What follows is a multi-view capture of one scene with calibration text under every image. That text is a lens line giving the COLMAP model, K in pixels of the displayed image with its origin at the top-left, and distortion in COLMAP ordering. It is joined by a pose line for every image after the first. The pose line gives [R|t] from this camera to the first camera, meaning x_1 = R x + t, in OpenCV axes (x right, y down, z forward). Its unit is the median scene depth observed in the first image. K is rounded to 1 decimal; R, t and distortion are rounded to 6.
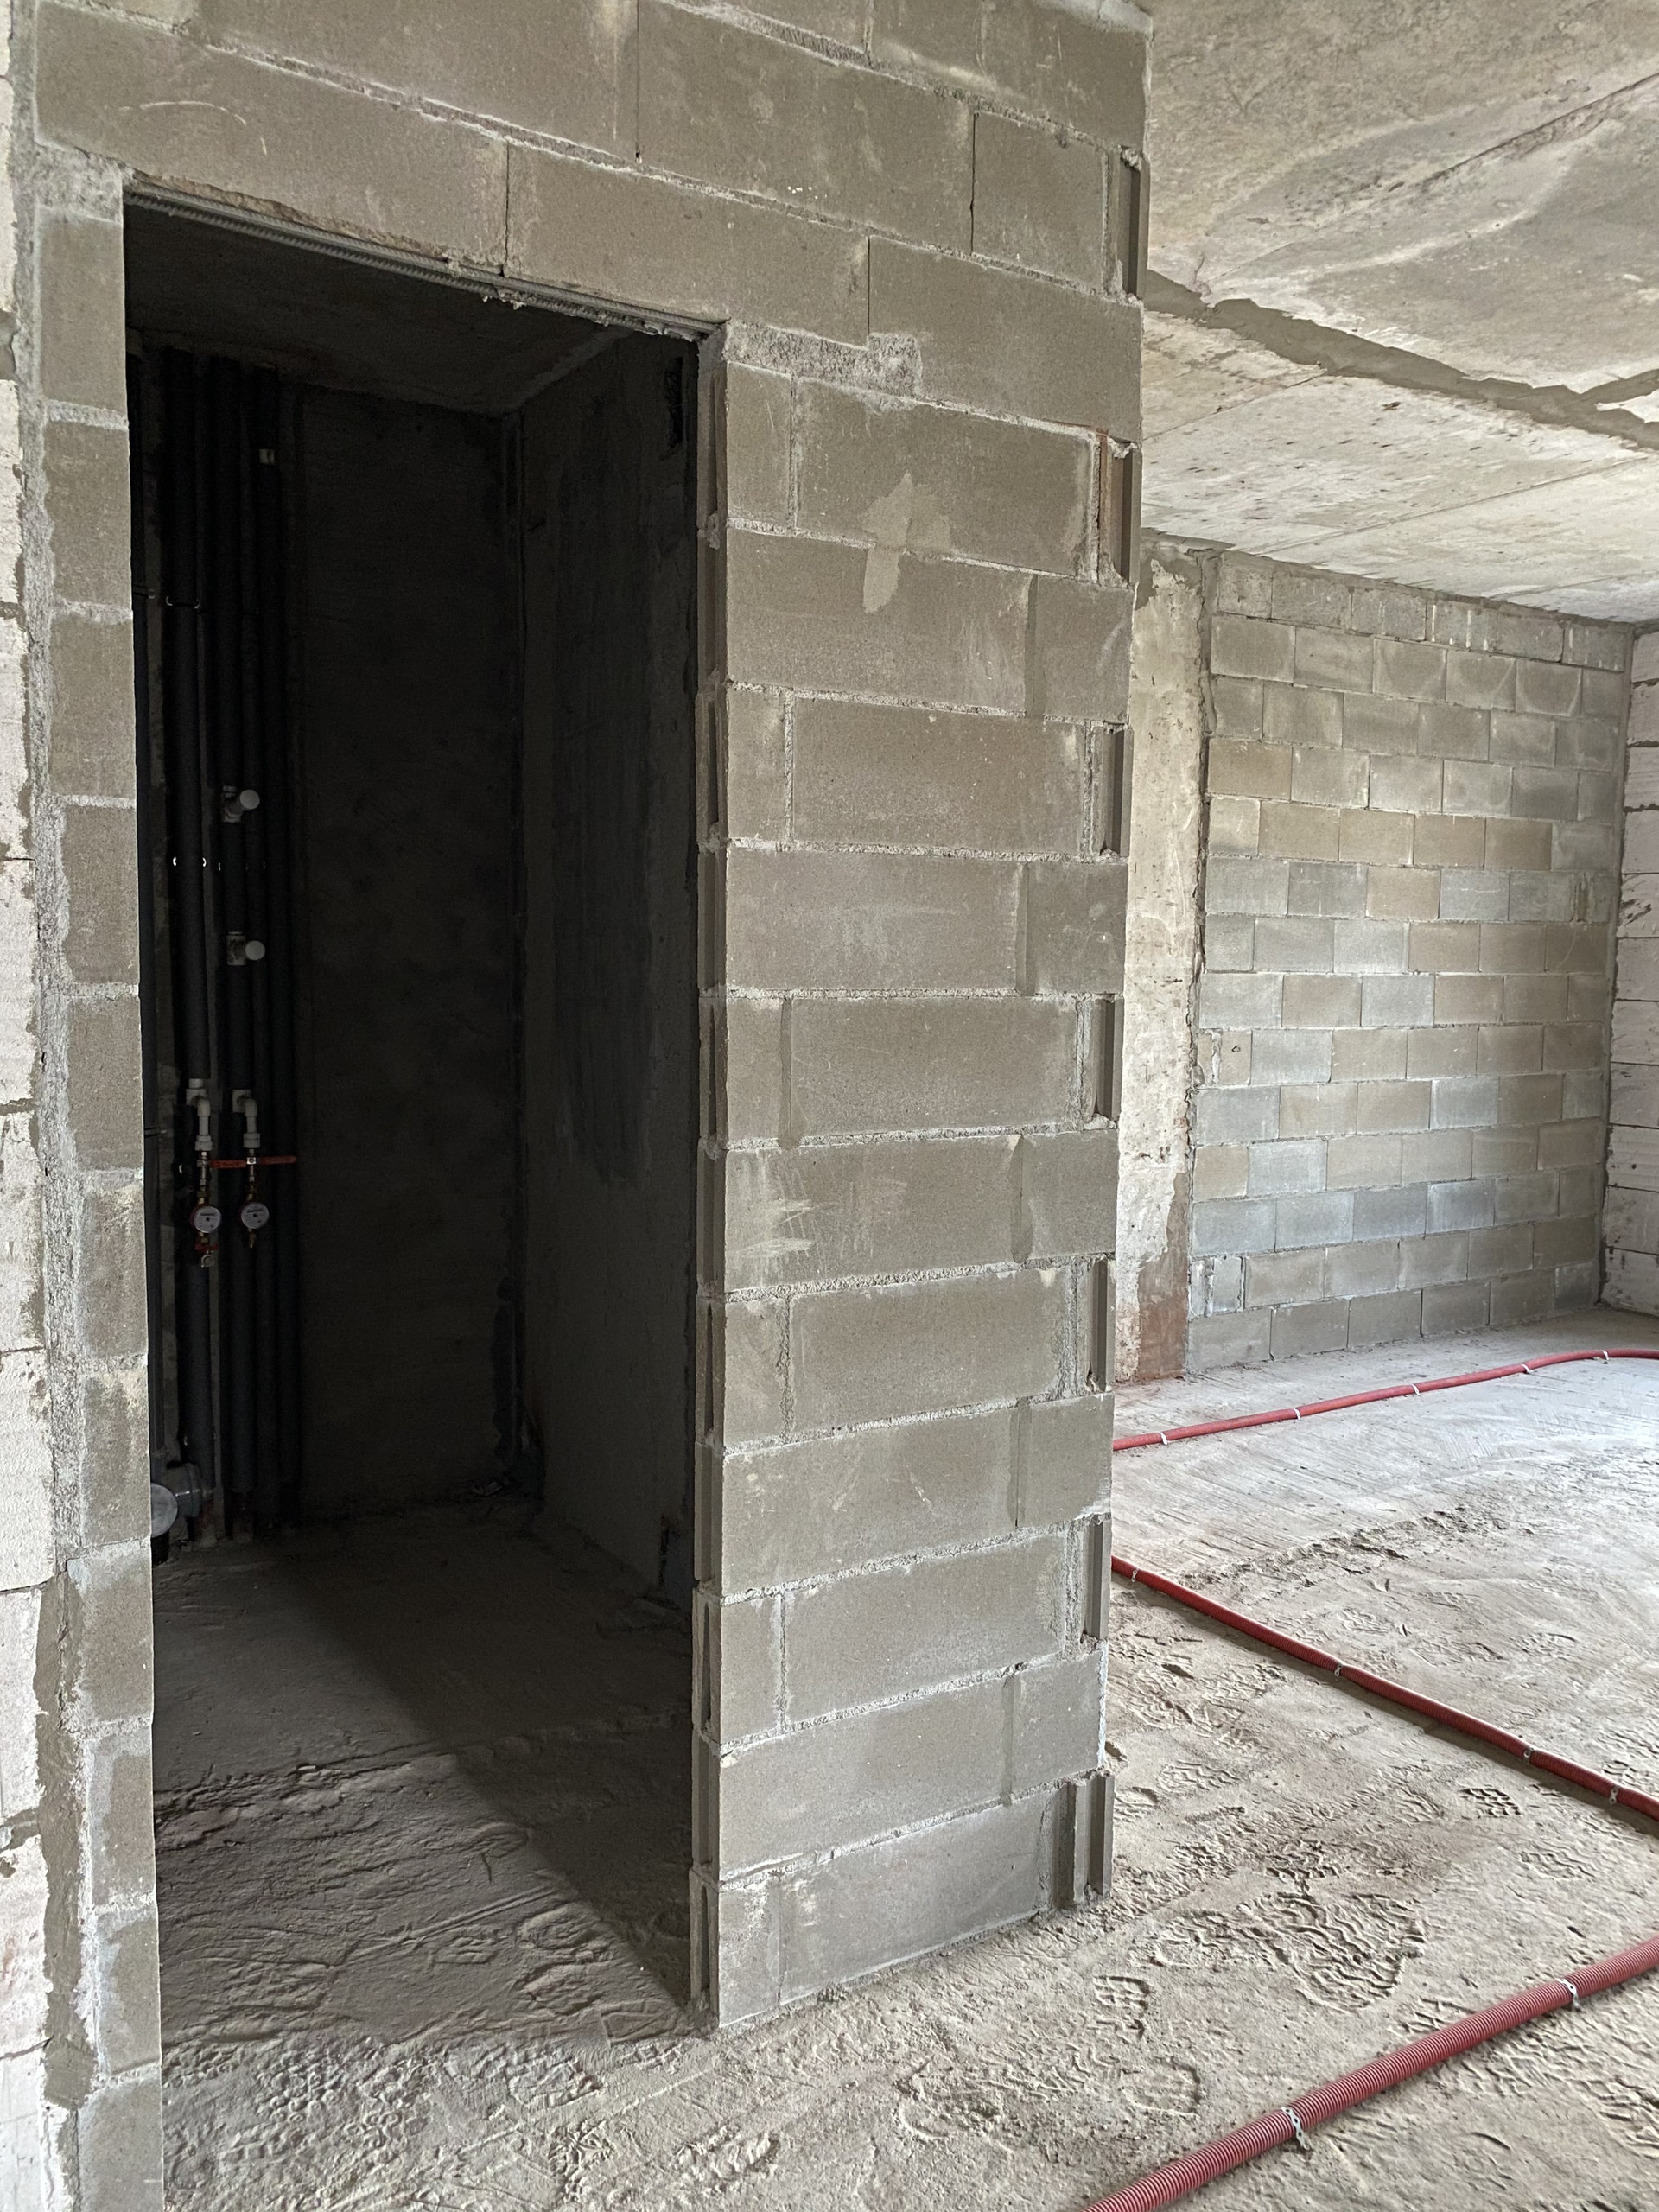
lens RADIAL K [[1675.7, 0, 829.5], [0, 1675.7, 1106.0], [0, 0, 1]] dist [0.051821, -0.062714]
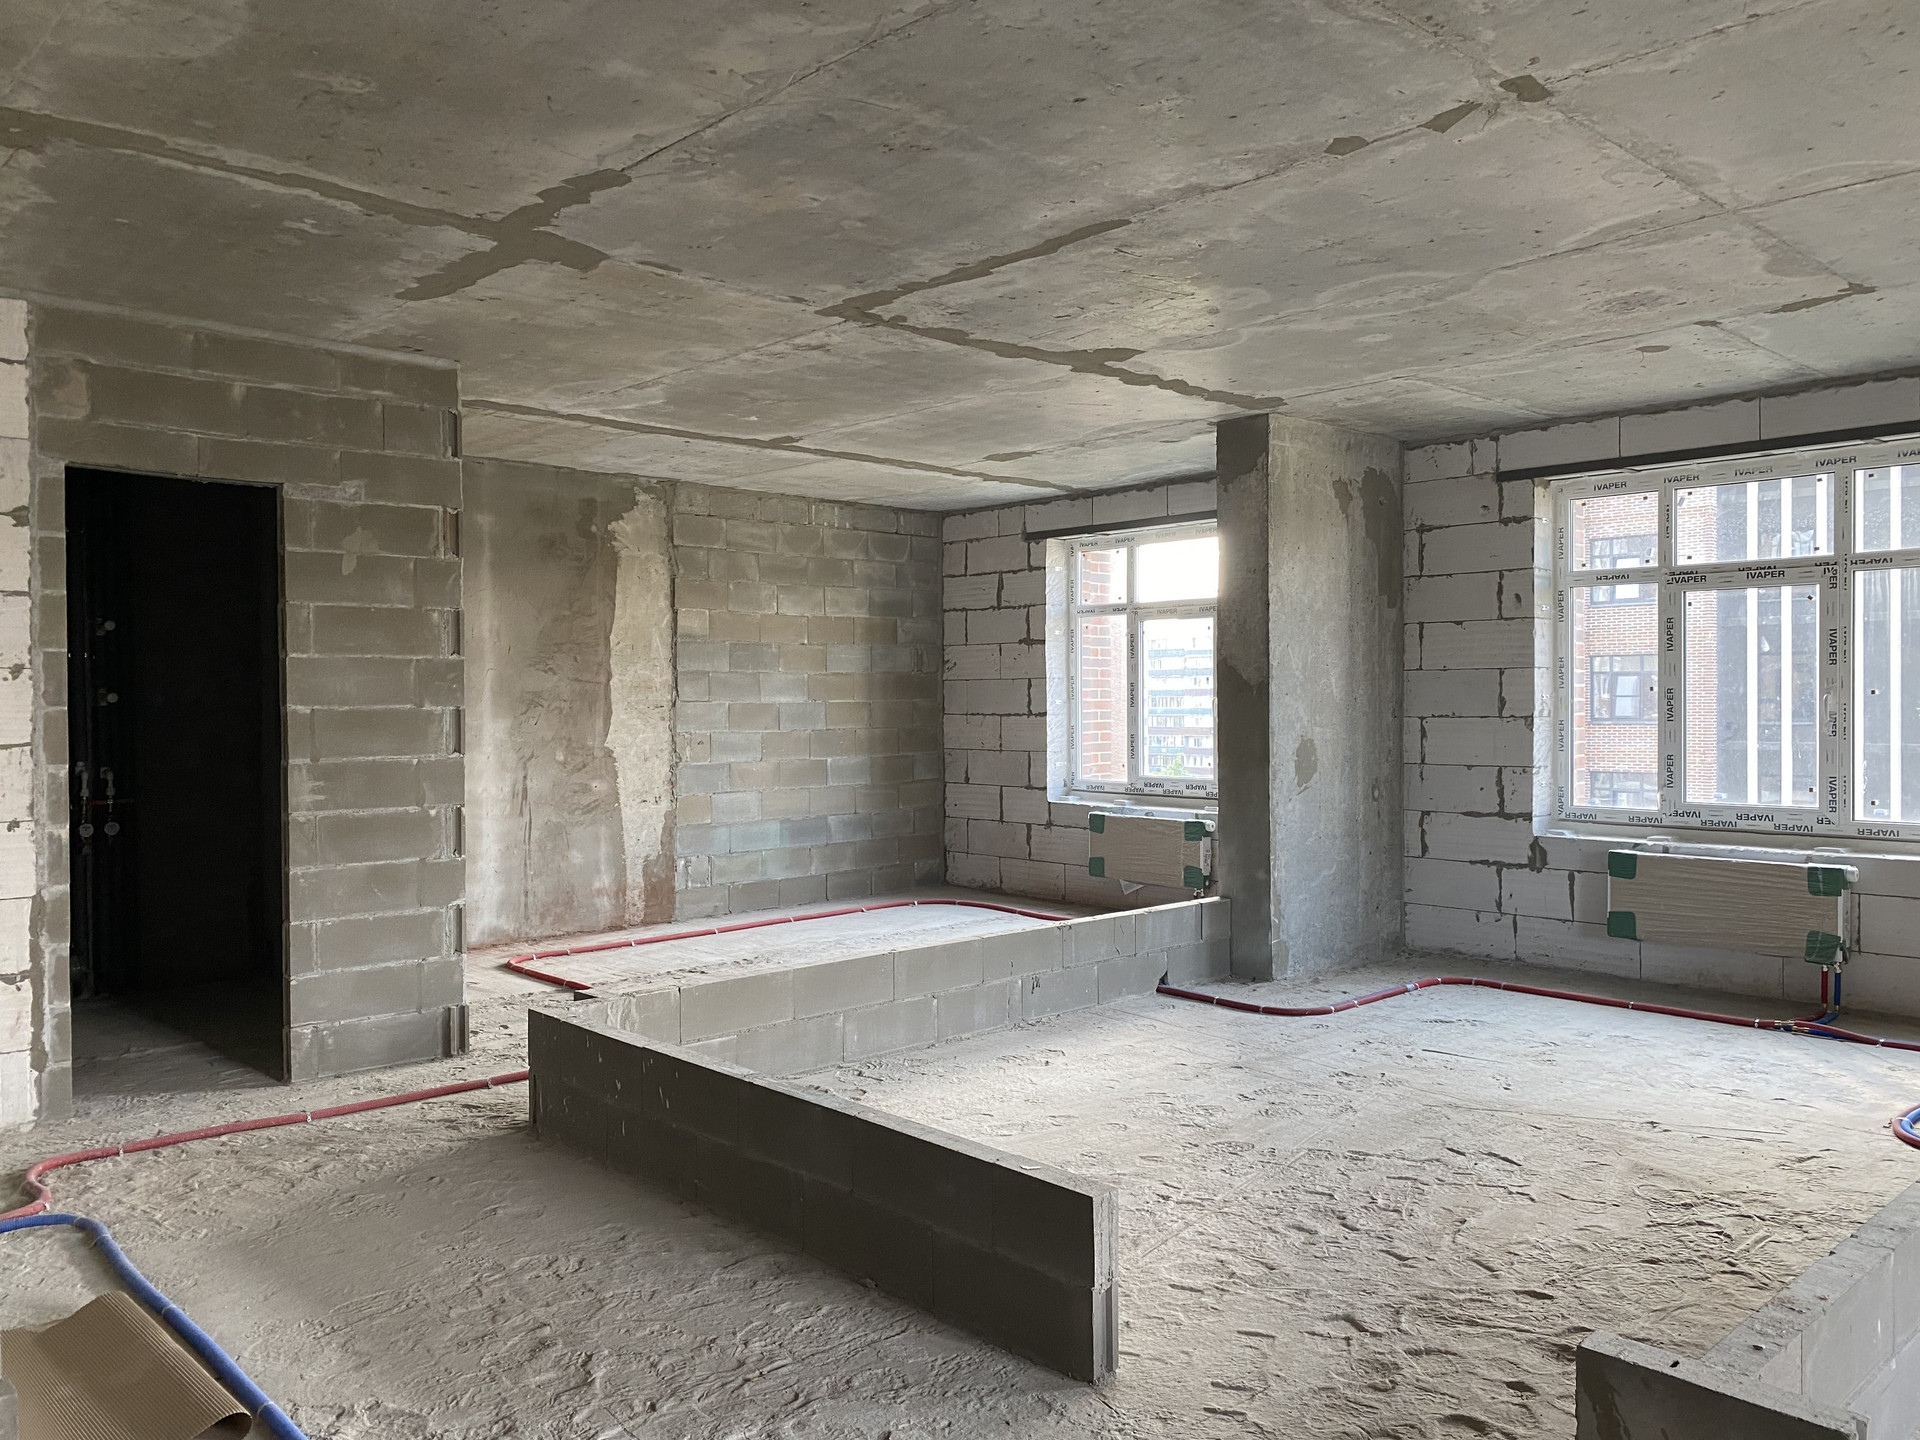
lens RADIAL K [[1473.3, 0, 985.4], [0, 1473.3, 721.2], [0, 0, 1]] dist [0.002357, -0.003754]
pose [[0.981657, -0.020686, 0.189530, 0.545580], [0.034594, 0.996921, -0.070370, 0.150578], [-0.187491, 0.075636, 0.979350, -1.460358]]
